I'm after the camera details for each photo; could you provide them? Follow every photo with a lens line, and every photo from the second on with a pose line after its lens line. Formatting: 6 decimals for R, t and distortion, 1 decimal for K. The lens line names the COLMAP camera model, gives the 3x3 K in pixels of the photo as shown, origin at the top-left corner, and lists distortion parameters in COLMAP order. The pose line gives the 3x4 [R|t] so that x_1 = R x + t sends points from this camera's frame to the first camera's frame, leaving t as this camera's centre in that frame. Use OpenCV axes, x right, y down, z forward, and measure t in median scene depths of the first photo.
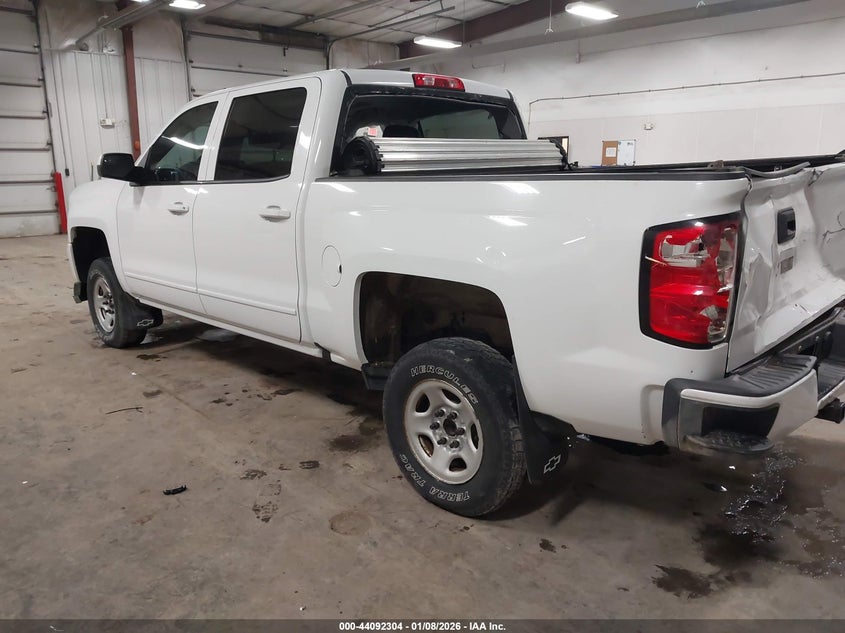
lens RADIAL K [[678.8, 0, 419.1], [0, 678.8, 316.7], [0, 0, 1]] dist [-0.015809, 0.007202]
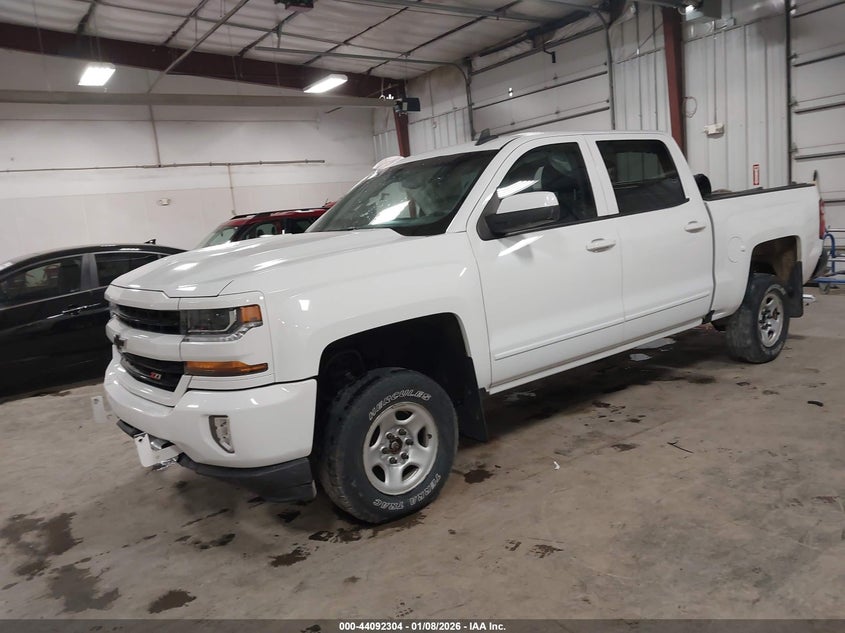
lens RADIAL K [[678.8, 0, 417.2], [0, 678.8, 320.7], [0, 0, 1]] dist [-0.015809, 0.007202]
pose [[0.105839, -0.150496, 0.982929, -1.366232], [0.299149, 0.947508, 0.112861, -0.247068], [-0.948318, 0.282098, 0.145304, 1.140458]]
